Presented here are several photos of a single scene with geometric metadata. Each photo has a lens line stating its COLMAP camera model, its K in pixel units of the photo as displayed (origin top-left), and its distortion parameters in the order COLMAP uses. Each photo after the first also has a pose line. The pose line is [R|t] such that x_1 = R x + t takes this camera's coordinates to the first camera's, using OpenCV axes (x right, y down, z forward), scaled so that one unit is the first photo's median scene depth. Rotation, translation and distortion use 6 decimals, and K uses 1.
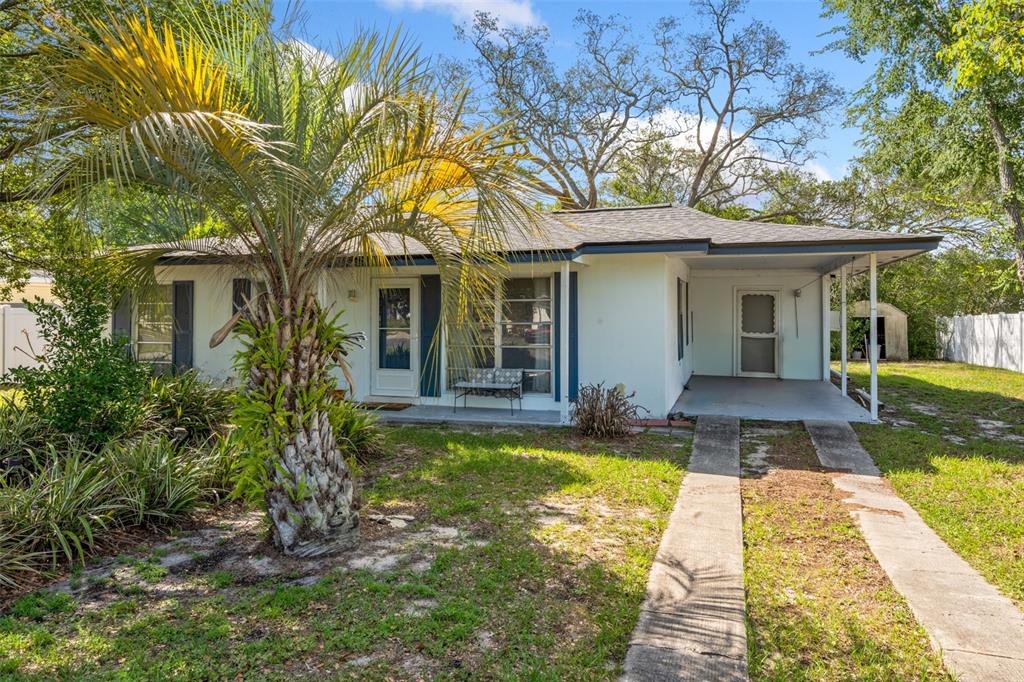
lens RADIAL K [[694.4, 0, 514.4], [0, 694.4, 282.6], [0, 0, 1]] dist [0.006519, 0.000764]
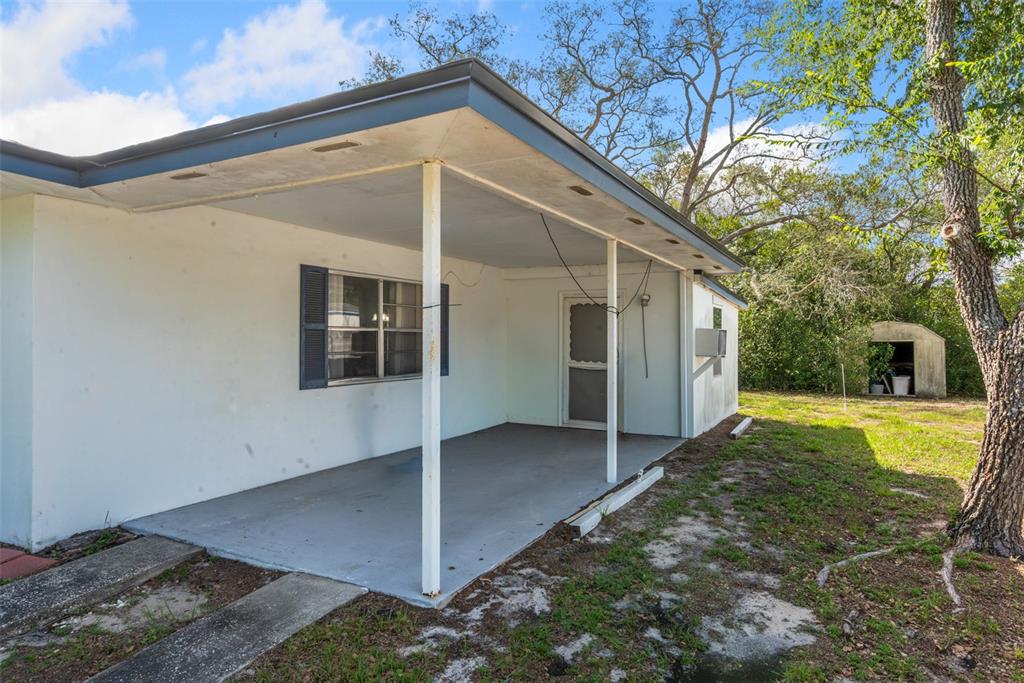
lens RADIAL K [[630.4, 0, 512.2], [0, 630.4, 318.4], [0, 0, 1]] dist [0.001050, 0.000053]
pose [[0.983954, -0.010769, -0.178099, 0.450884], [0.011504, 0.999929, 0.003095, 0.033775], [0.178053, -0.005094, 0.984008, 0.468740]]
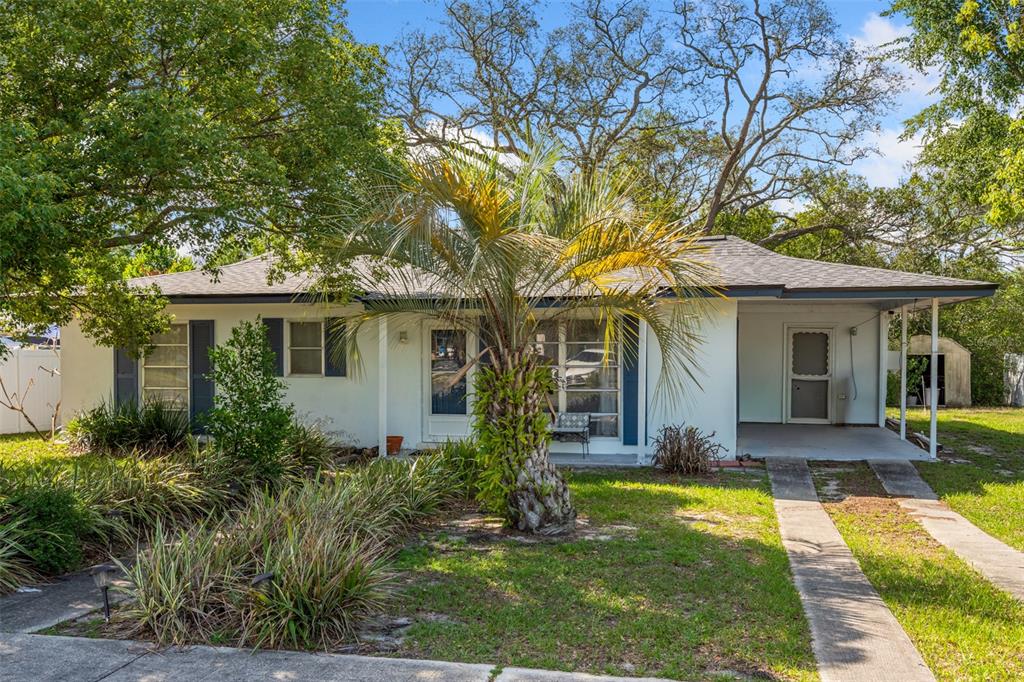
lens RADIAL K [[1000.5, 0, 512.0], [0, 1000.5, 341.0], [0, 0, 1]] dist [0.004102, 0.000720]
pose [[0.996769, -0.000499, 0.080321, -0.165067], [-0.002605, 0.999254, 0.038542, -0.024326], [-0.080280, -0.038627, 0.996024, -0.310605]]
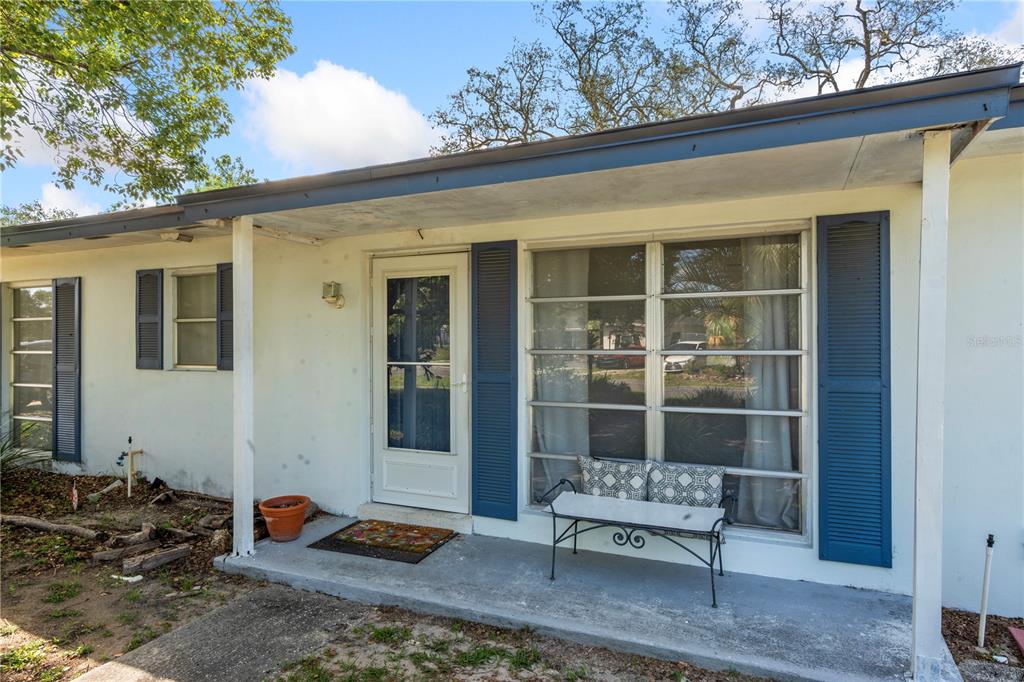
lens RADIAL K [[601.6, 0, 512.0], [0, 601.6, 341.0], [0, 0, 1]] dist [0.000778, -0.000421]
pose [[0.993261, -0.001575, -0.115888, -0.053044], [0.006377, 0.999136, 0.041071, 0.029407], [0.115723, -0.041533, 0.992413, 0.509020]]
